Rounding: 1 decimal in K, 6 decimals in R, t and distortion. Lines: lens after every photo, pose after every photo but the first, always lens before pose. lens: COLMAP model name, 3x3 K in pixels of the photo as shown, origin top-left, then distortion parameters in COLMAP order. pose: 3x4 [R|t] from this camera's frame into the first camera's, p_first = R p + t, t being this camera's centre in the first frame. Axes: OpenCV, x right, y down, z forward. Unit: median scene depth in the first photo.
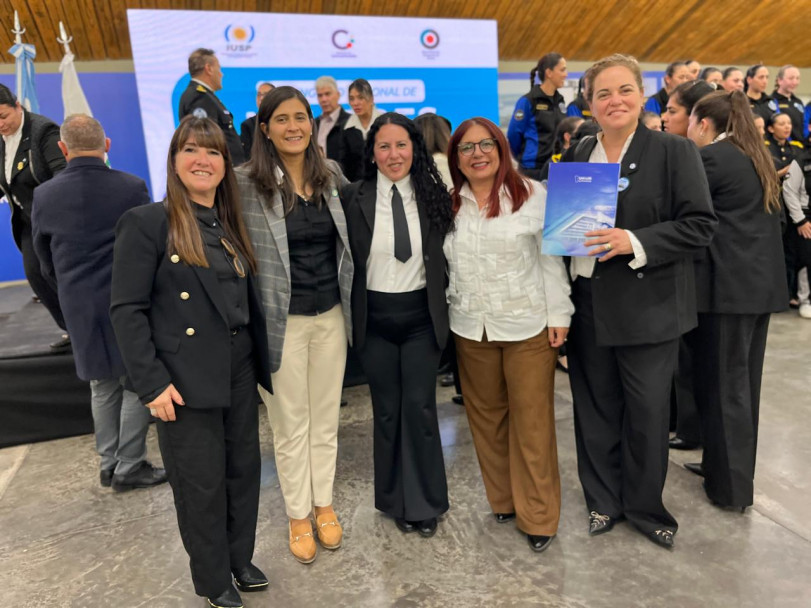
lens RADIAL K [[618.1, 0, 405.5], [0, 618.1, 304.0], [0, 0, 1]] dist [0.068081, -0.108294]
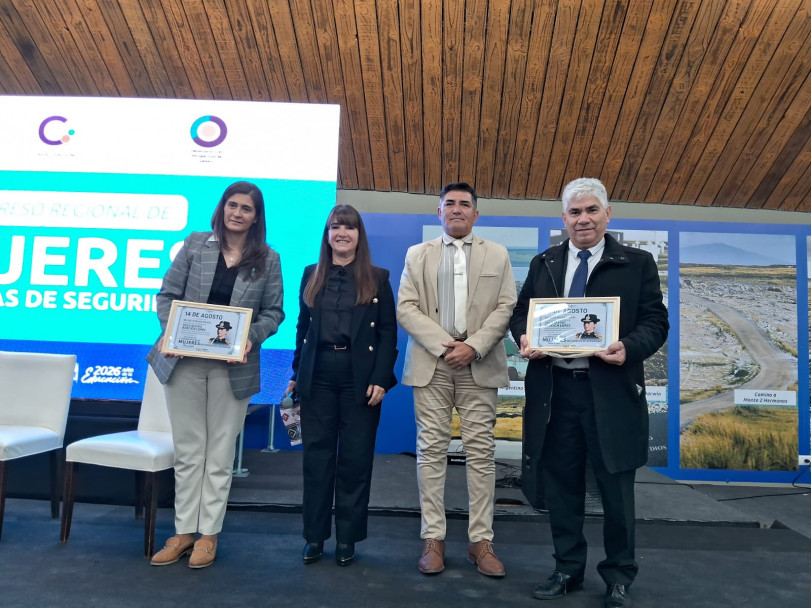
lens RADIAL K [[634.7, 0, 406.5], [0, 634.7, 305.4], [0, 0, 1]] dist [0.069931, -0.160187]
pose [[0.921102, 0.063447, -0.384116, 0.361050], [-0.169076, 0.953924, -0.247875, -0.121167], [0.350691, 0.293263, 0.889389, 0.463046]]
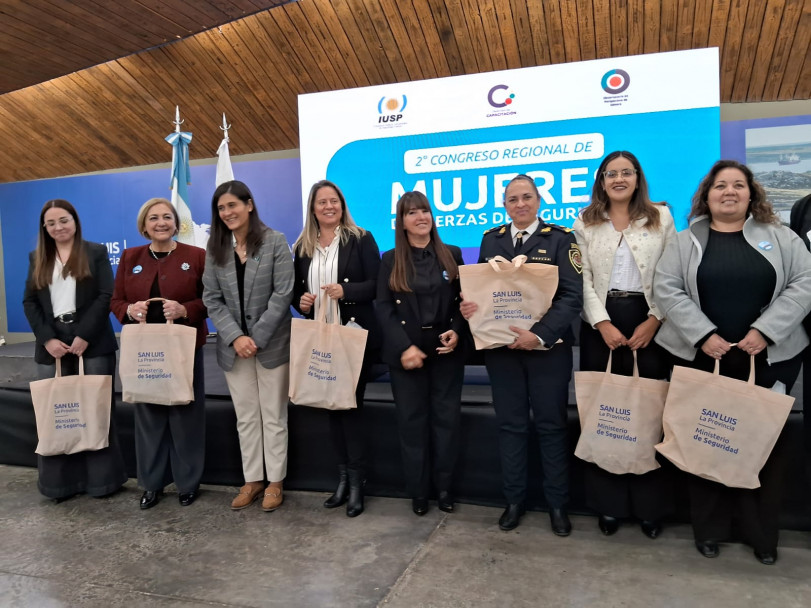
lens RADIAL K [[634.7, 0, 406.5], [0, 634.7, 305.4], [0, 0, 1]] dist [0.069931, -0.160187]
pose [[0.794293, 0.069869, -0.603504, 0.271552], [-0.140551, 0.987549, -0.070653, -0.038789], [0.591054, 0.140942, 0.794223, 0.188848]]
